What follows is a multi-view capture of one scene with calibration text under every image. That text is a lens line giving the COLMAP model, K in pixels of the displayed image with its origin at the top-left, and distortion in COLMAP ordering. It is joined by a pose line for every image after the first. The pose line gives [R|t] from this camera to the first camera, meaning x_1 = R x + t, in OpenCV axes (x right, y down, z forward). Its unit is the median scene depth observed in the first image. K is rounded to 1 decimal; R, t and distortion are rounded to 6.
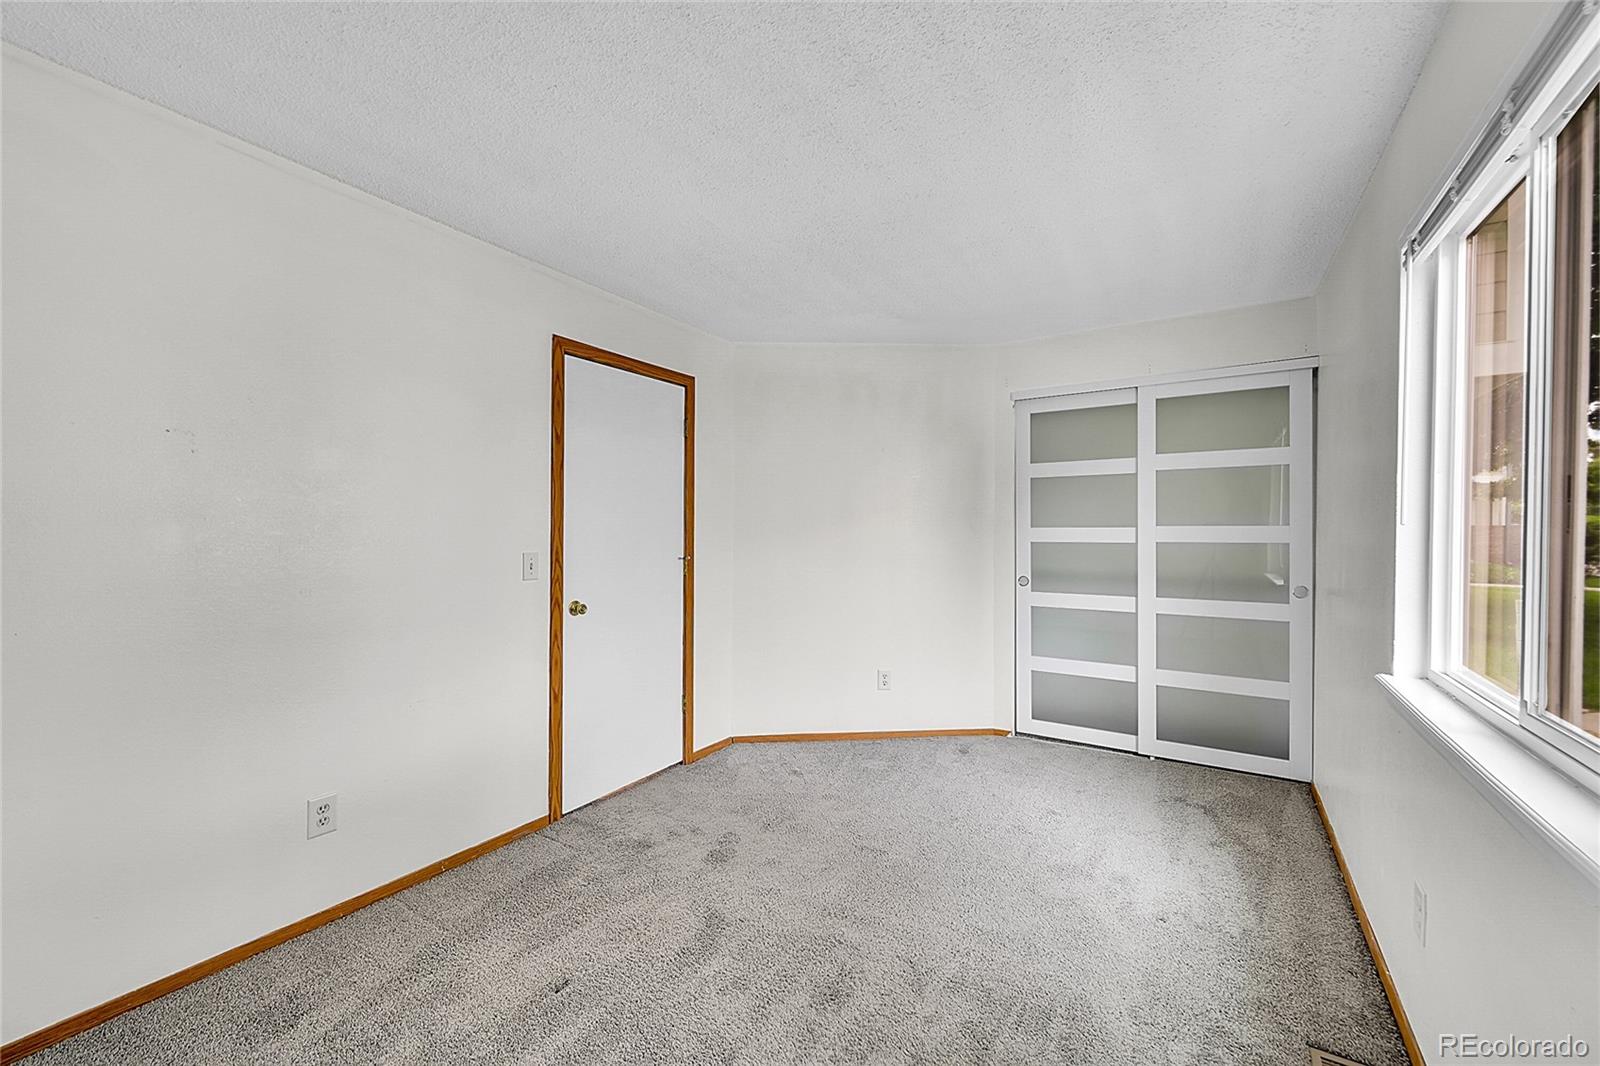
lens RADIAL K [[629.5, 0, 800.0], [0, 629.5, 530.4], [0, 0, 1]] dist [-0.002056, 0.000252]
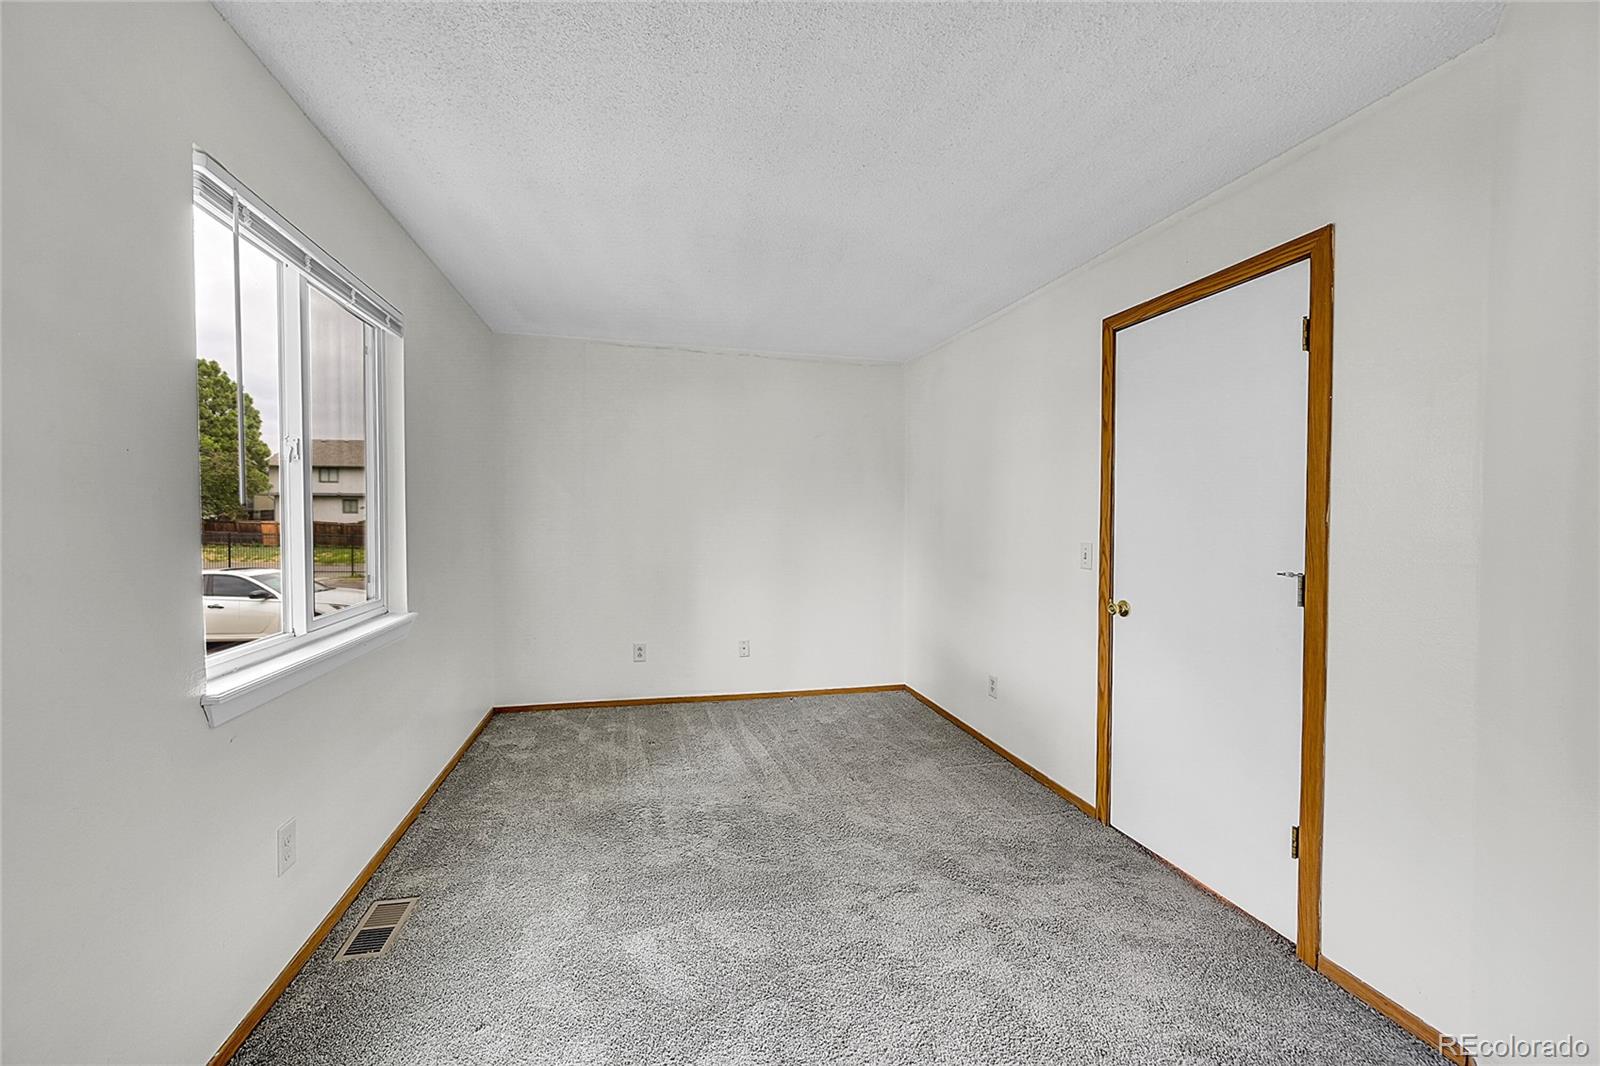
lens RADIAL K [[629.5, 0, 800.0], [0, 629.5, 530.4], [0, 0, 1]] dist [-0.002056, 0.000252]
pose [[-0.684918, 0.010867, -0.728539, 0.621404], [-0.009117, 0.999683, 0.023483, -0.005232], [0.728563, 0.022726, -0.684602, 1.298403]]
